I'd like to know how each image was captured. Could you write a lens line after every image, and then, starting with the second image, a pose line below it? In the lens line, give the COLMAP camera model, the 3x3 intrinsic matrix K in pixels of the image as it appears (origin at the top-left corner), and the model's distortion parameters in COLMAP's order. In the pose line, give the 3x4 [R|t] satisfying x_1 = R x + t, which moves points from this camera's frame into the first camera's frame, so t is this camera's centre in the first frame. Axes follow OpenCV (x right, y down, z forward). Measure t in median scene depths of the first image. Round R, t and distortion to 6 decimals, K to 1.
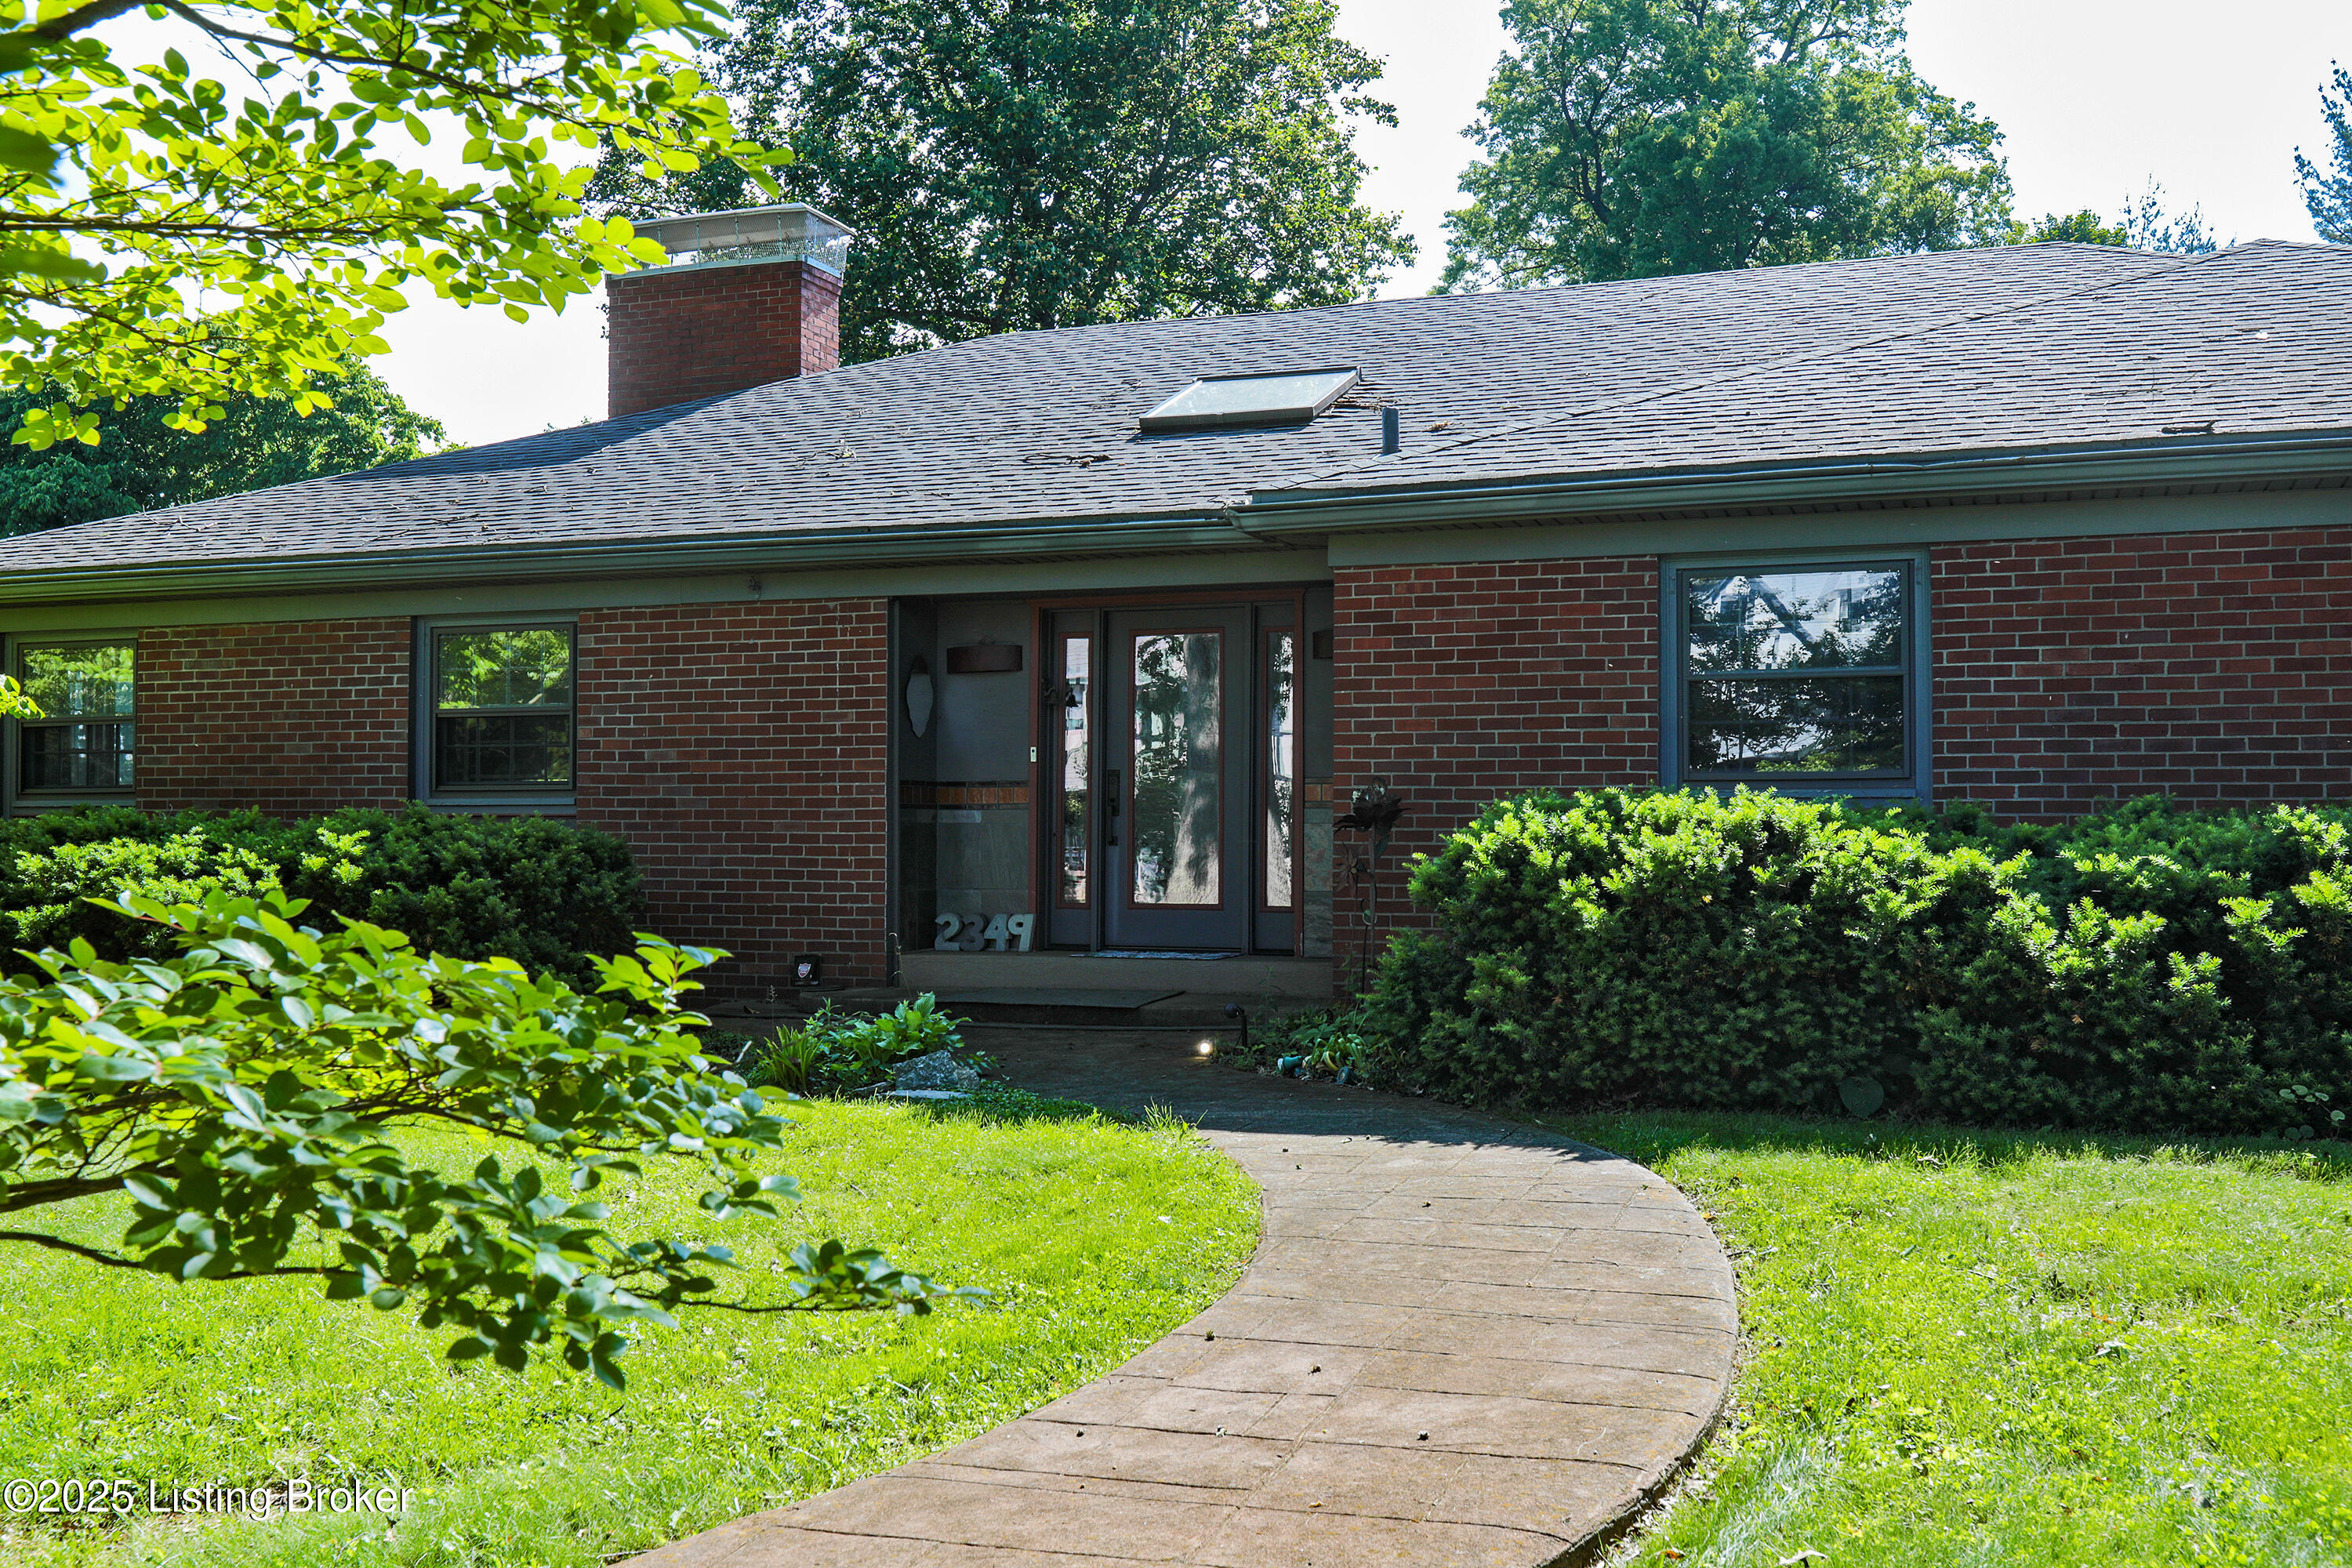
lens RADIAL K [[2258.5, 0, 1172.8], [0, 2258.5, 792.8], [0, 0, 1]] dist [-0.009867, 0.000000]
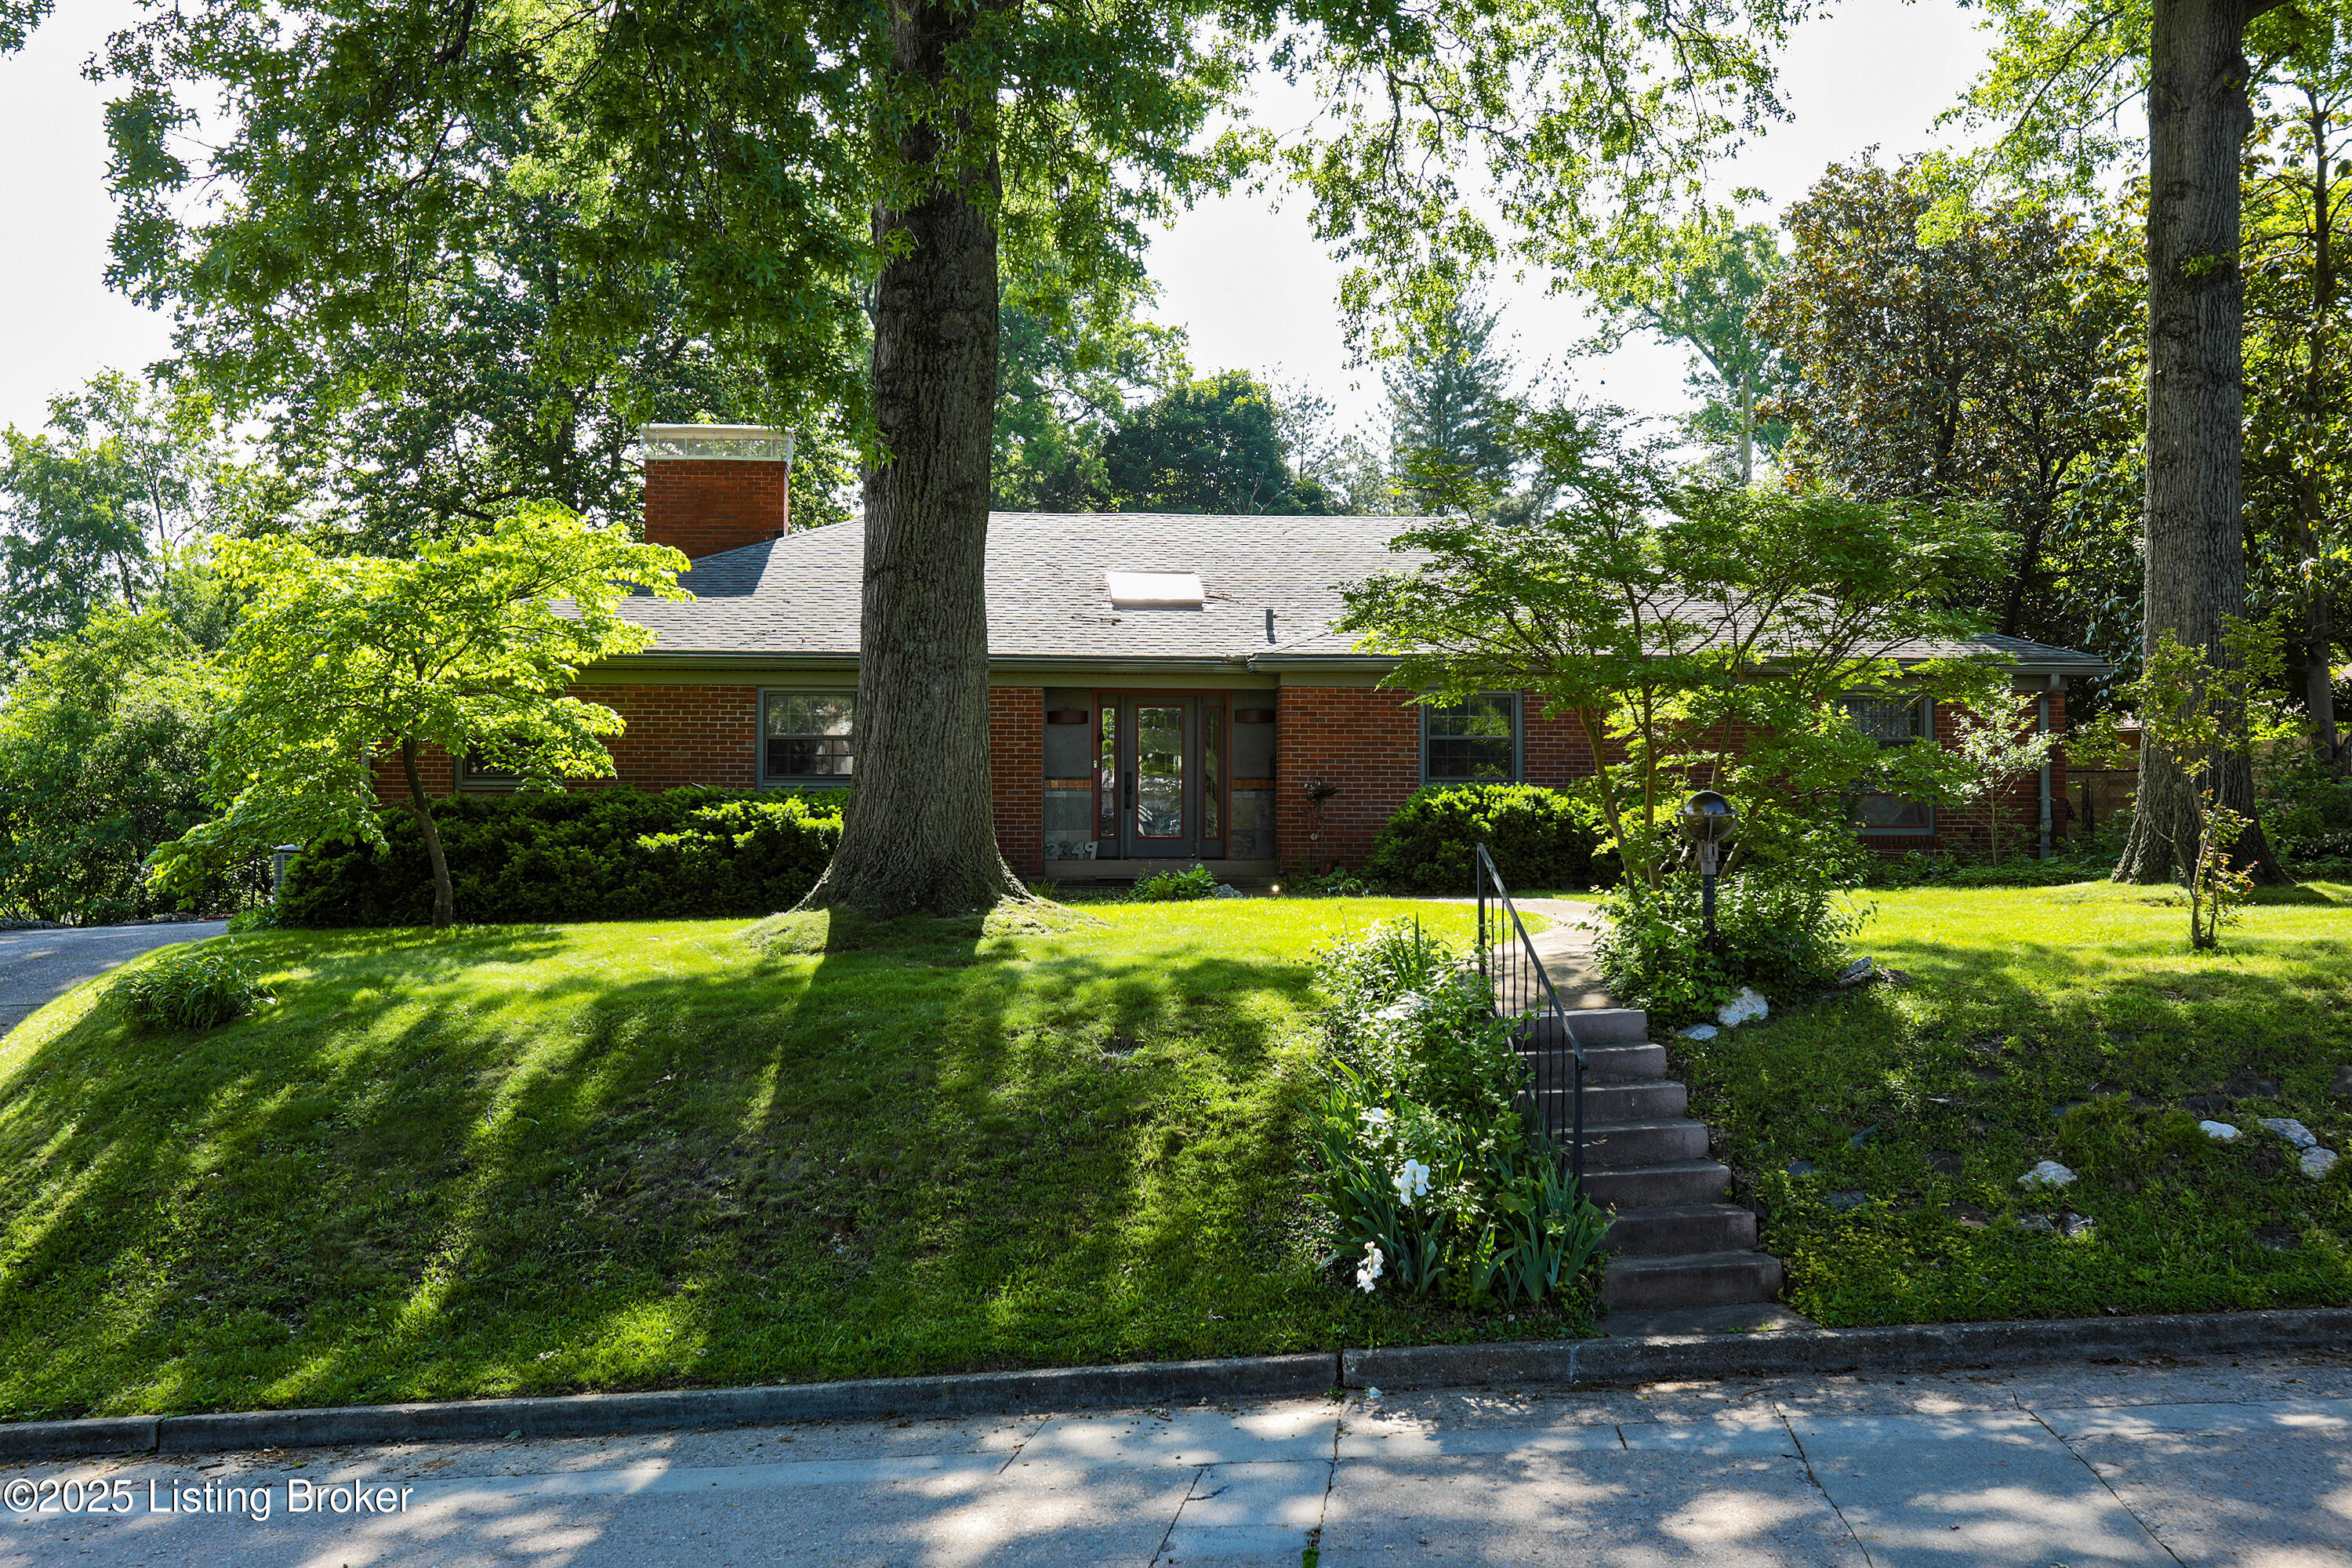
lens RADIAL K [[2258.5, 0, 1178.7], [0, 2258.5, 786.9], [0, 0, 1]] dist [-0.009867, 0.000000]
pose [[0.903106, 0.009619, 0.429311, -0.877140], [-0.008559, 0.999954, -0.004401, 0.011971], [-0.429333, 0.000300, 0.903146, -0.897878]]
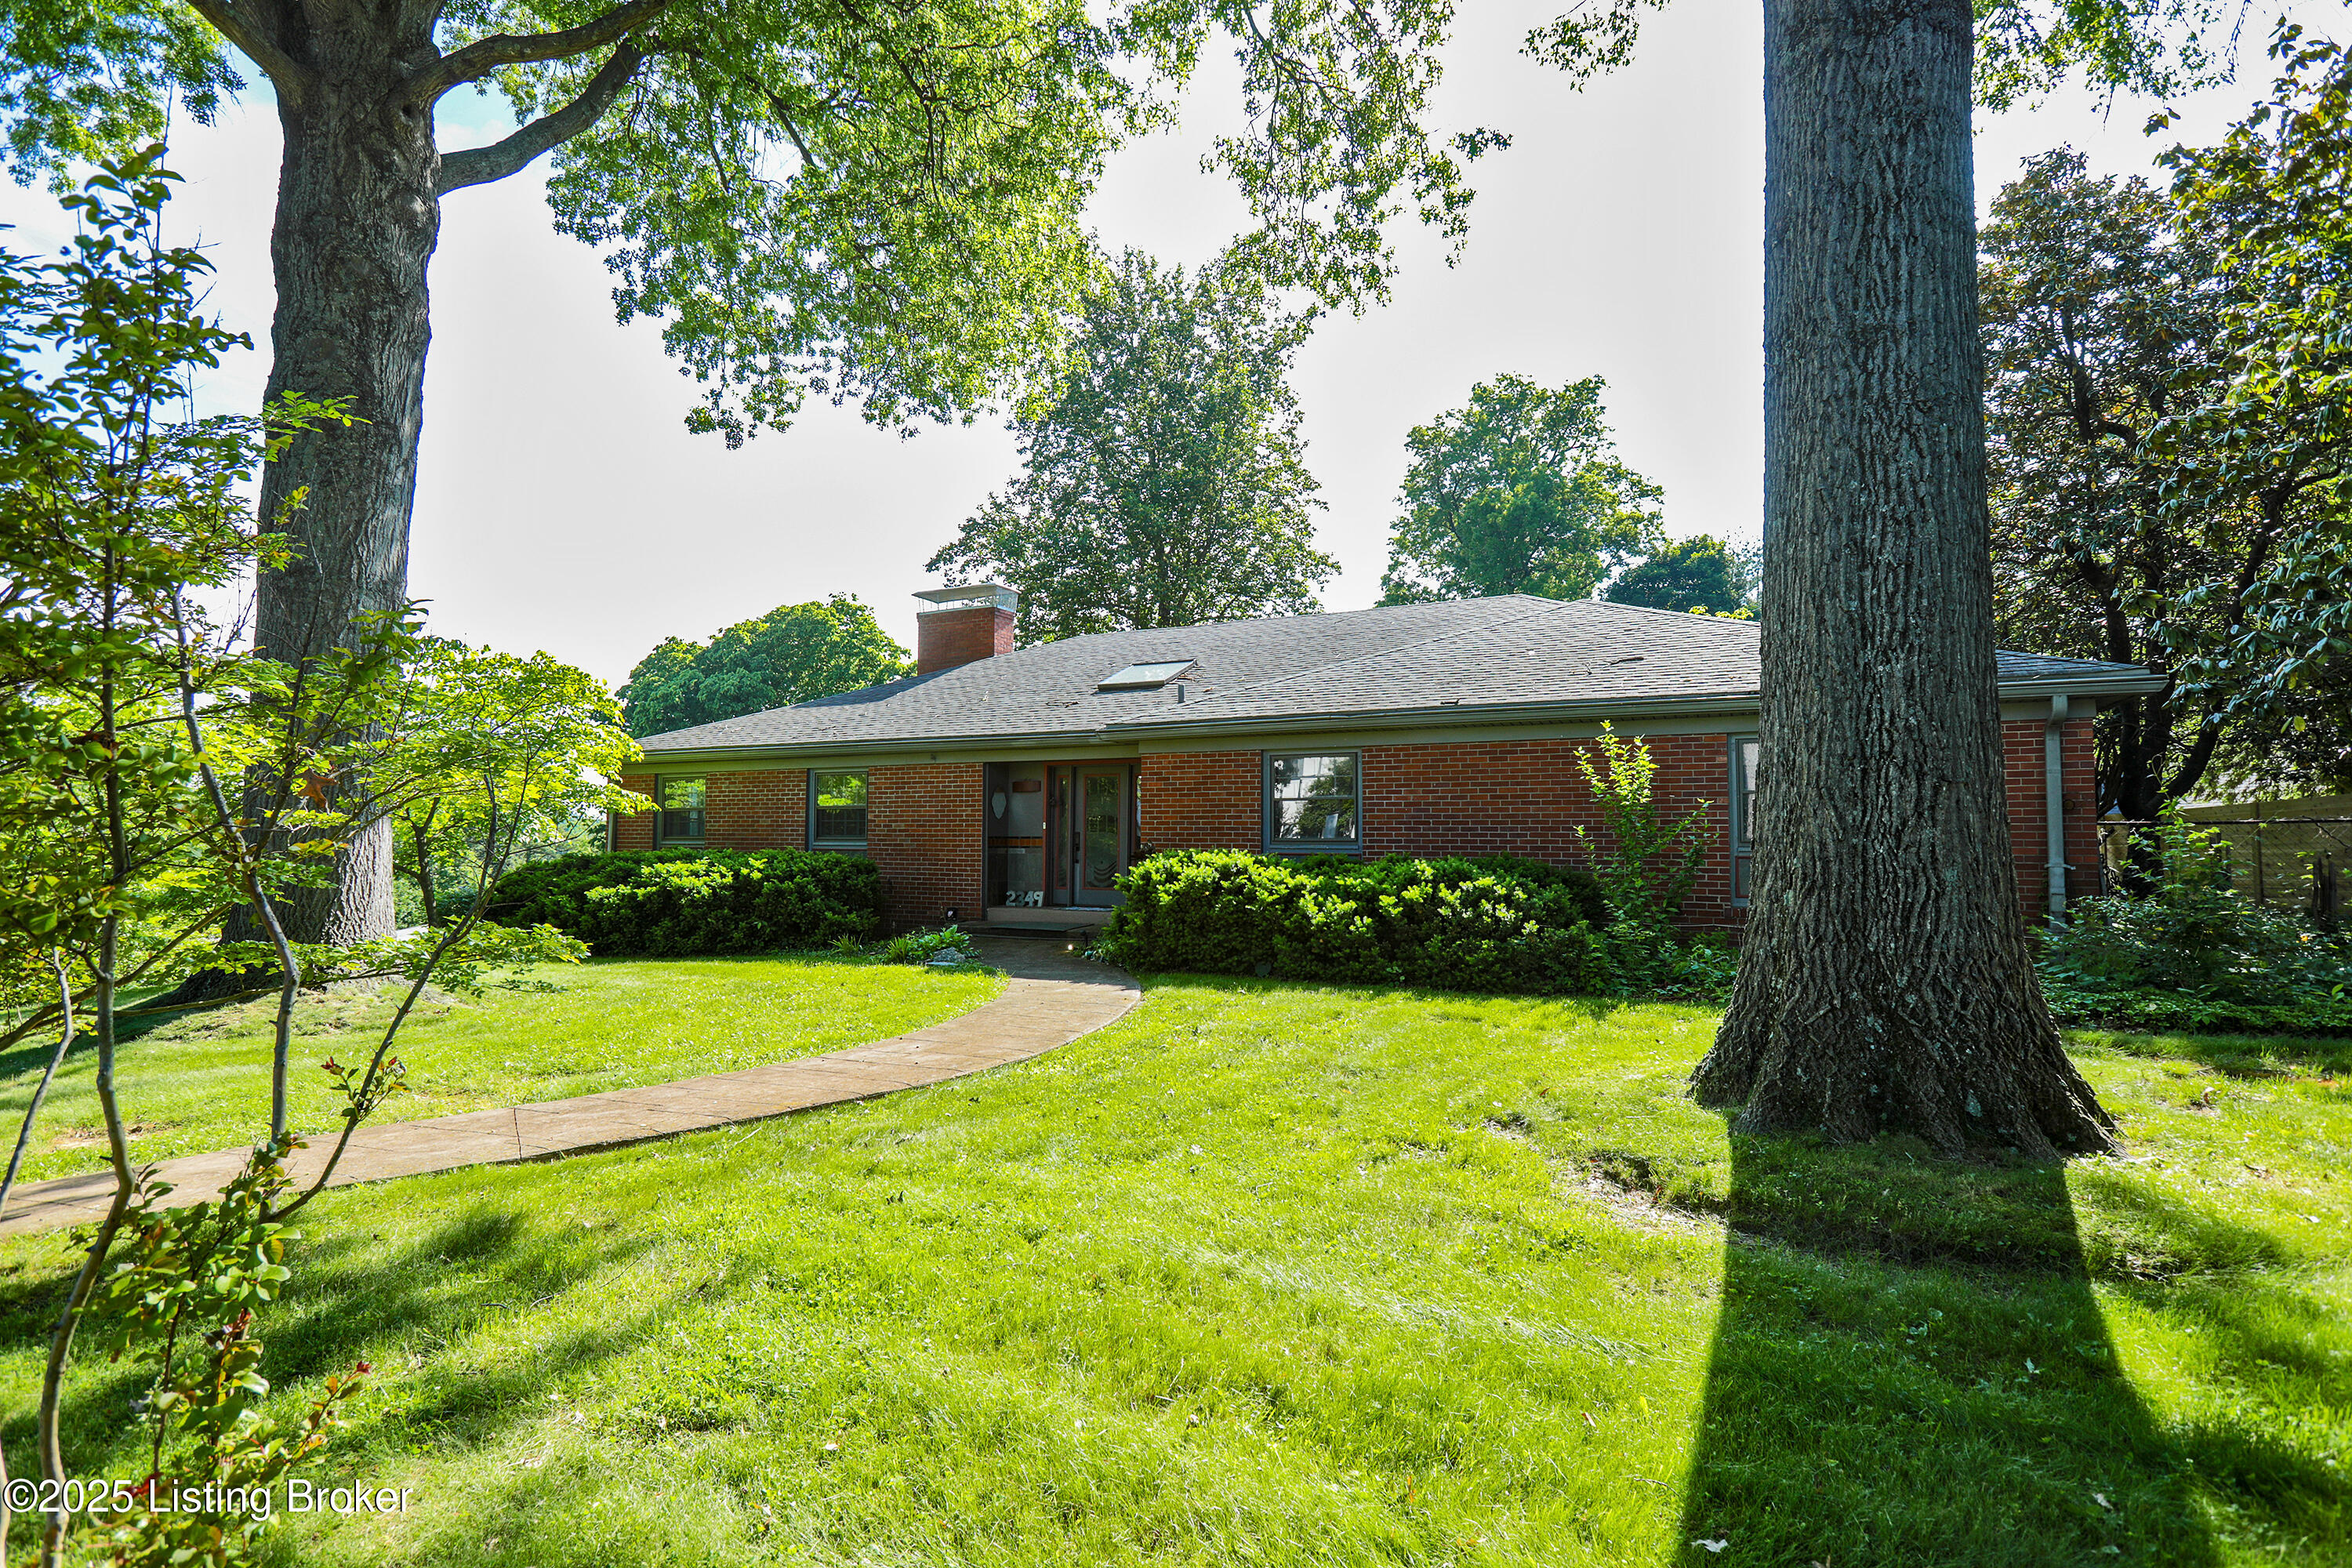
lens RADIAL K [[1143.1, 0, 1175.8], [0, 1143.1, 780.5], [0, 0, 1]] dist [0.000095, 0.000078]
pose [[0.993819, -0.004446, -0.110925, 0.215876], [0.000959, 0.999504, -0.031470, -0.026774], [0.111010, 0.031169, 0.993330, -0.211969]]
